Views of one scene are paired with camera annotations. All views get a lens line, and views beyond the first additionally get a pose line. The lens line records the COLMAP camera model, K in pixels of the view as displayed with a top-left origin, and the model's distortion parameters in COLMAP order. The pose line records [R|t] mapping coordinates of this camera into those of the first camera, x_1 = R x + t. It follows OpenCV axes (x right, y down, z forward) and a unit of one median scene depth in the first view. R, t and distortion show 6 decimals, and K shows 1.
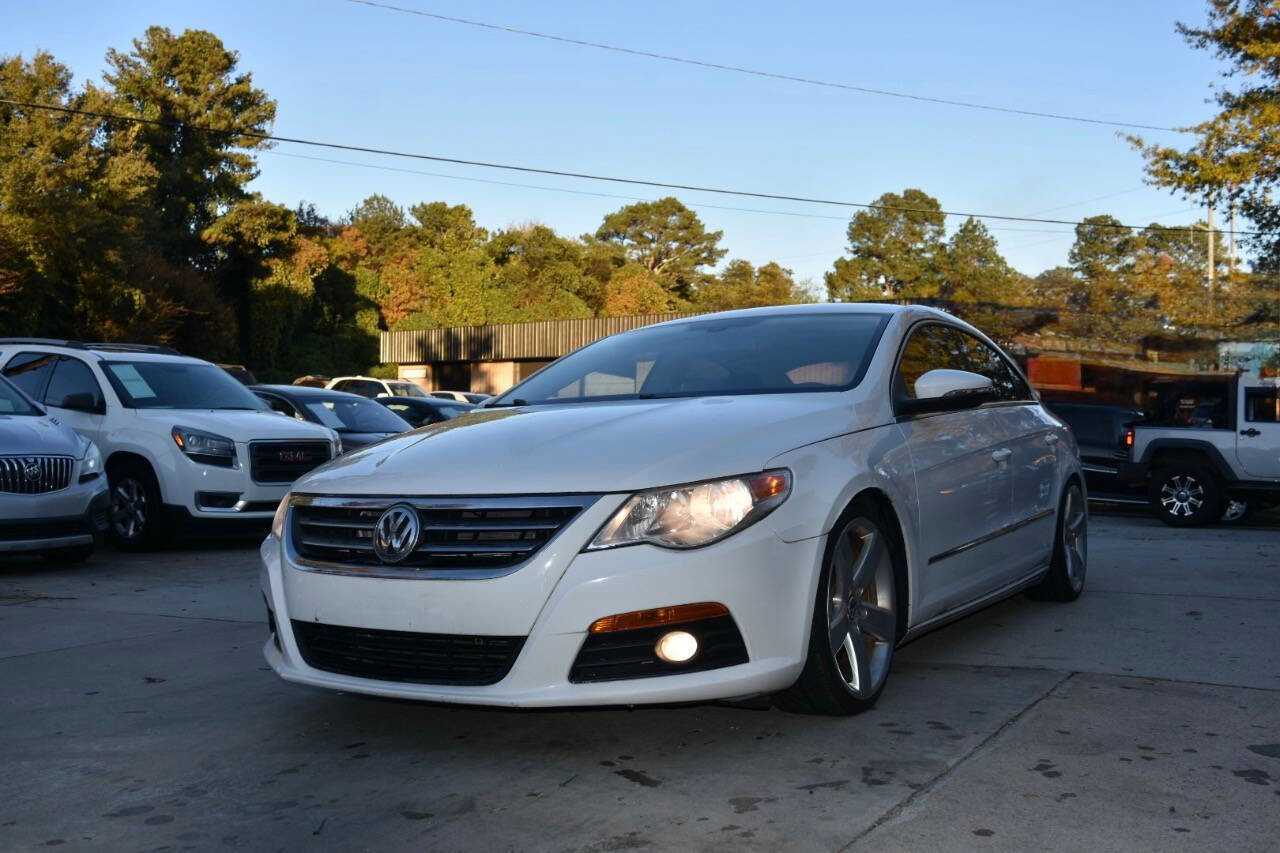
lens RADIAL K [[1207.7, 0, 638.3], [0, 1207.7, 421.1], [0, 0, 1]] dist [-0.069749, 0.000000]
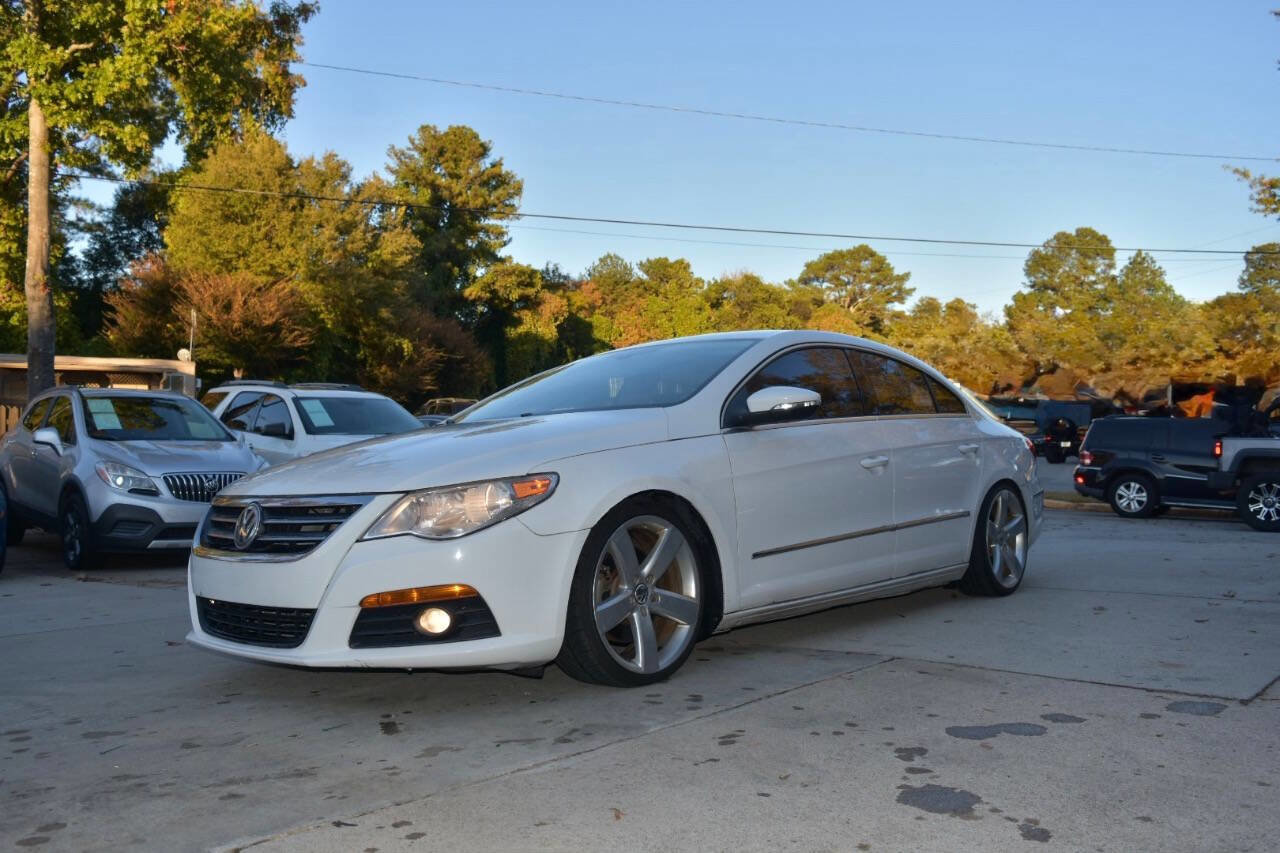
lens RADIAL K [[1042.4, 0, 637.7], [0, 1042.4, 417.9], [0, 0, 1]] dist [-0.086650, 0.023366]
pose [[0.981352, -0.018626, -0.191317, 0.052144], [0.014054, 0.999583, -0.025225, 0.001671], [0.191707, 0.022065, 0.981204, 0.002522]]
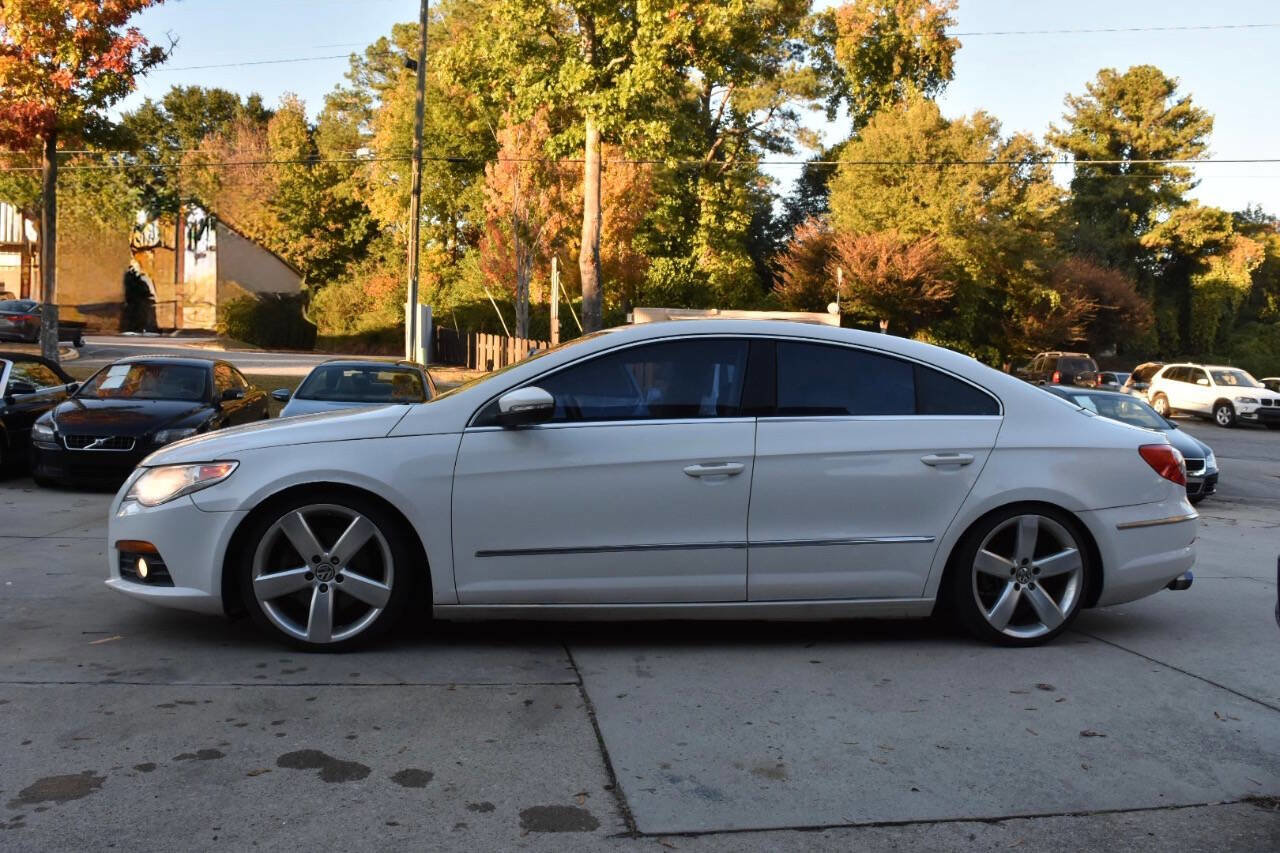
lens RADIAL K [[987.4, 0, 649.1], [0, 987.4, 418.1], [0, 0, 1]] dist [-0.097457, 0.030525]
pose [[0.665128, 0.040663, -0.745621, 0.168356], [-0.023927, 0.999164, 0.033147, -0.007835], [0.746346, -0.004206, 0.665545, 0.079349]]
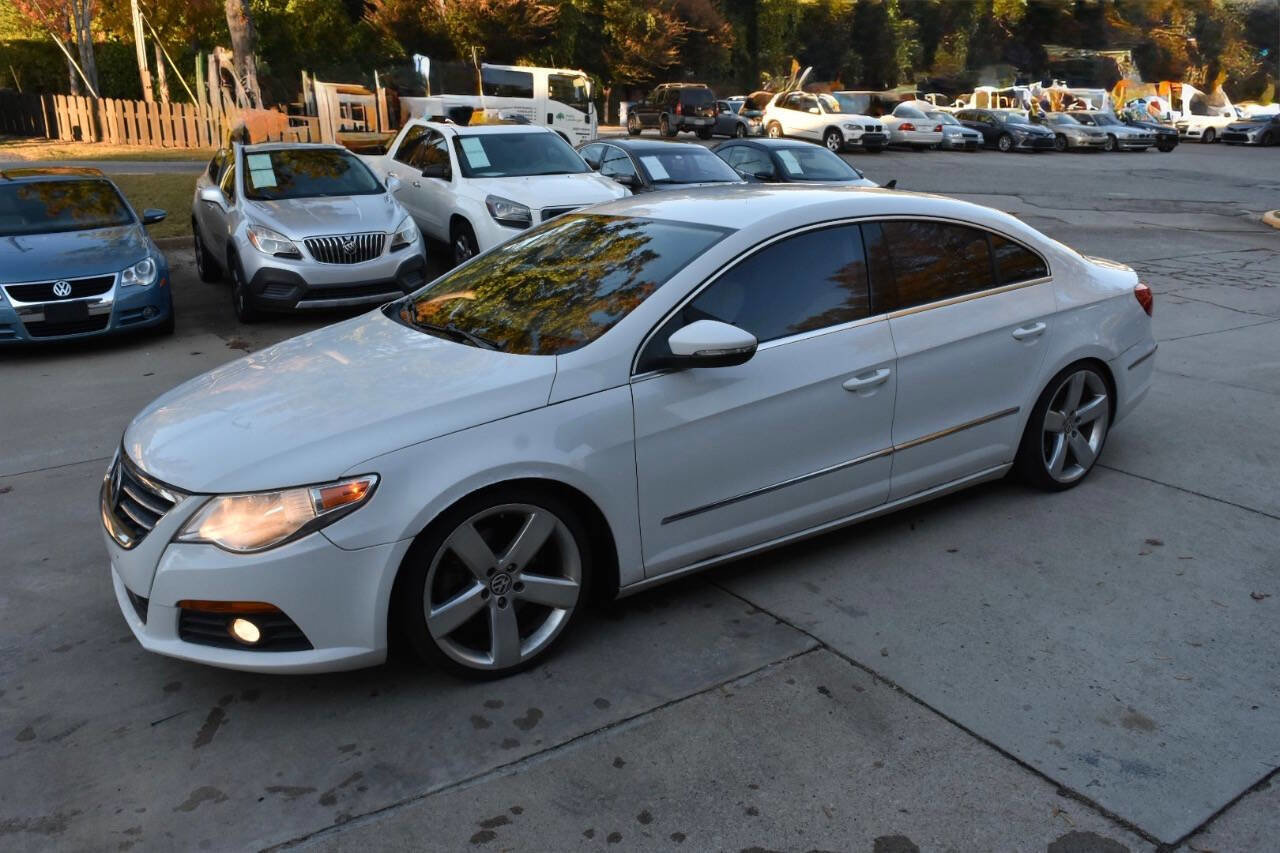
lens RADIAL K [[987.4, 0, 639.6], [0, 987.4, 408.1], [0, 0, 1]] dist [-0.097457, 0.030525]
pose [[0.905783, 0.108225, -0.409689, 0.087859], [0.016265, 0.957243, 0.288828, -0.033386], [0.423430, -0.268279, 0.865294, 0.050030]]
